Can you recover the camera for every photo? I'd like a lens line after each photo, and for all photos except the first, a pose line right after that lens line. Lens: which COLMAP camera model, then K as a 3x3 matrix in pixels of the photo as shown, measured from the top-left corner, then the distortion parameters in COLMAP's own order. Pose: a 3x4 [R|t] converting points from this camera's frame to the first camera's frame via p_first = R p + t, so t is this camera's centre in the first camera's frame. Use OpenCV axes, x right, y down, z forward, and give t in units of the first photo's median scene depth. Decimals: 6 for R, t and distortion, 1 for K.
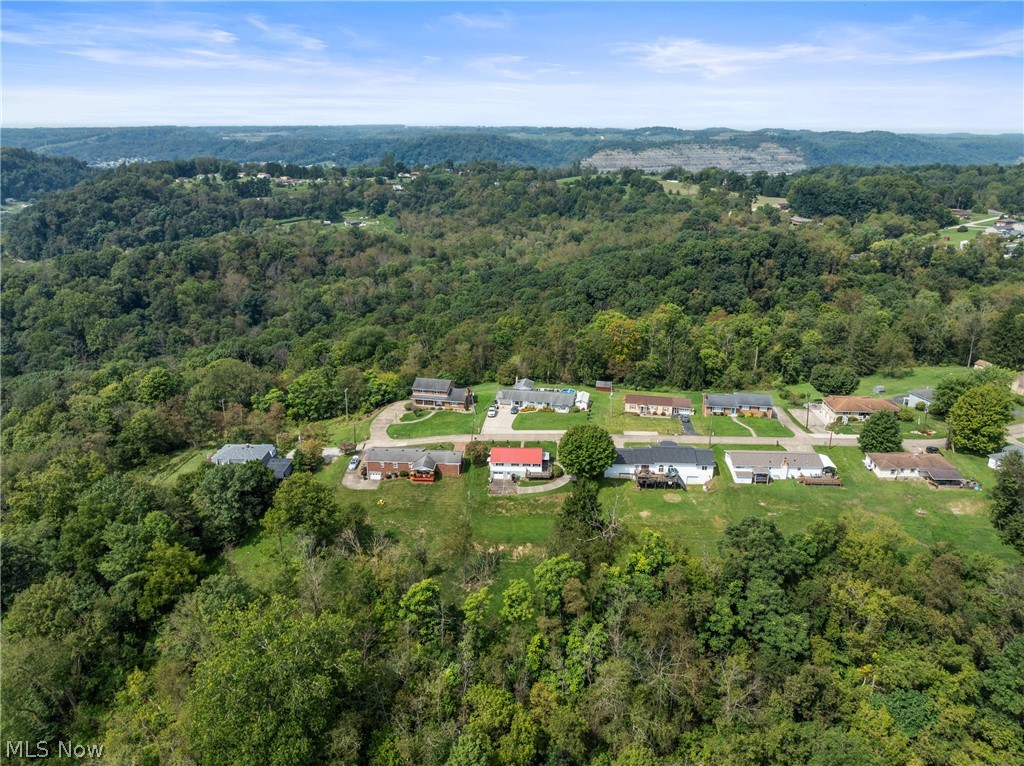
lens RADIAL K [[719.1, 0, 512.0], [0, 719.1, 383.0], [0, 0, 1]] dist [-0.036806, -0.001966]
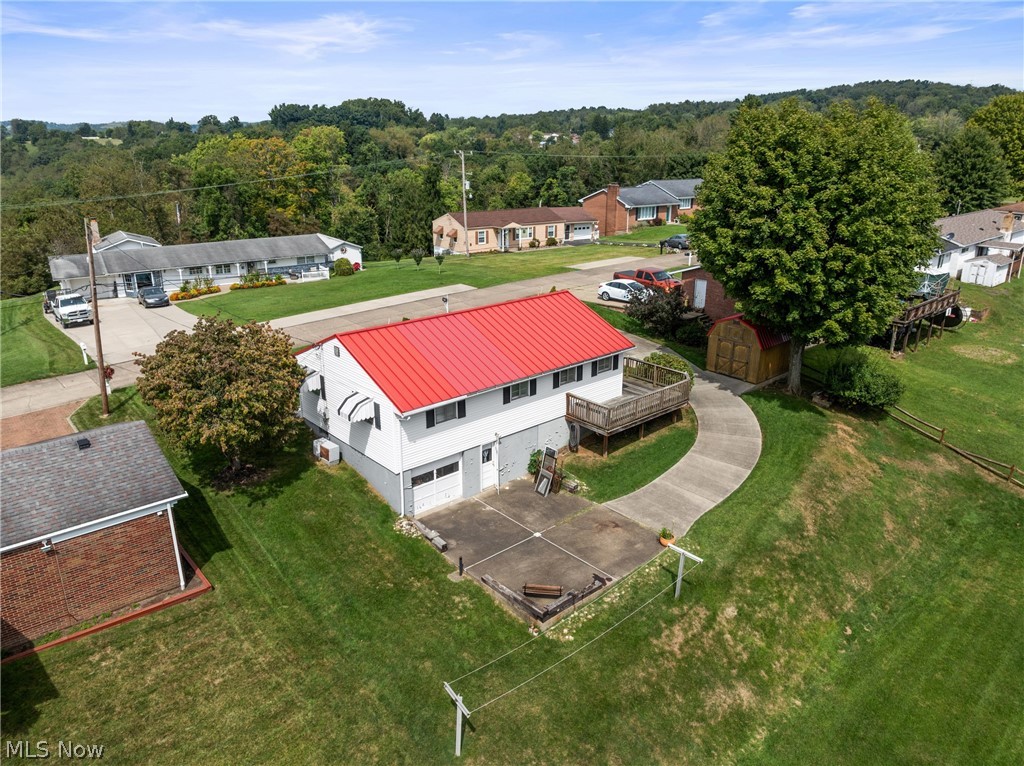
lens RADIAL K [[719.1, 0, 512.0], [0, 719.1, 383.0], [0, 0, 1]] dist [-0.036806, -0.001966]
pose [[0.719465, -0.227348, 0.656264, -0.107318], [0.224643, 0.970289, 0.089858, 0.095215], [-0.657195, 0.082776, 0.749162, 0.866370]]
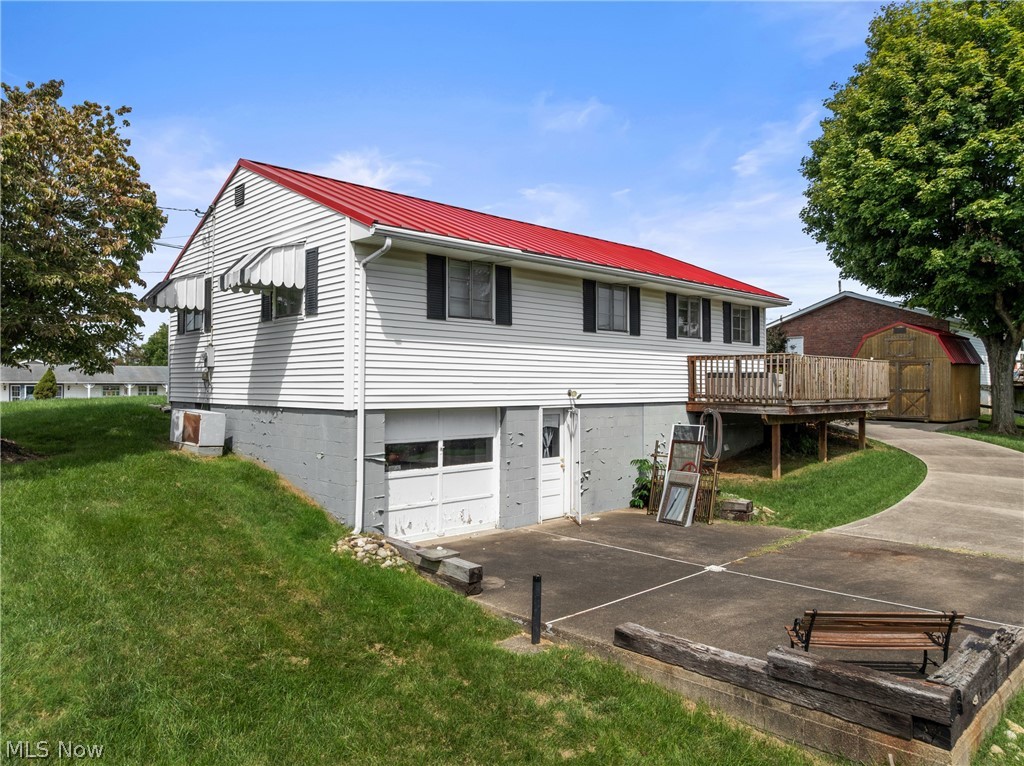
lens RADIAL K [[719.1, 0, 512.0], [0, 719.1, 383.0], [0, 0, 1]] dist [-0.036806, -0.001966]
pose [[0.692610, 0.005053, 0.721295, -0.063301], [0.233652, 0.944488, -0.230976, 0.136869], [-0.682421, 0.328508, 0.652981, 0.948690]]
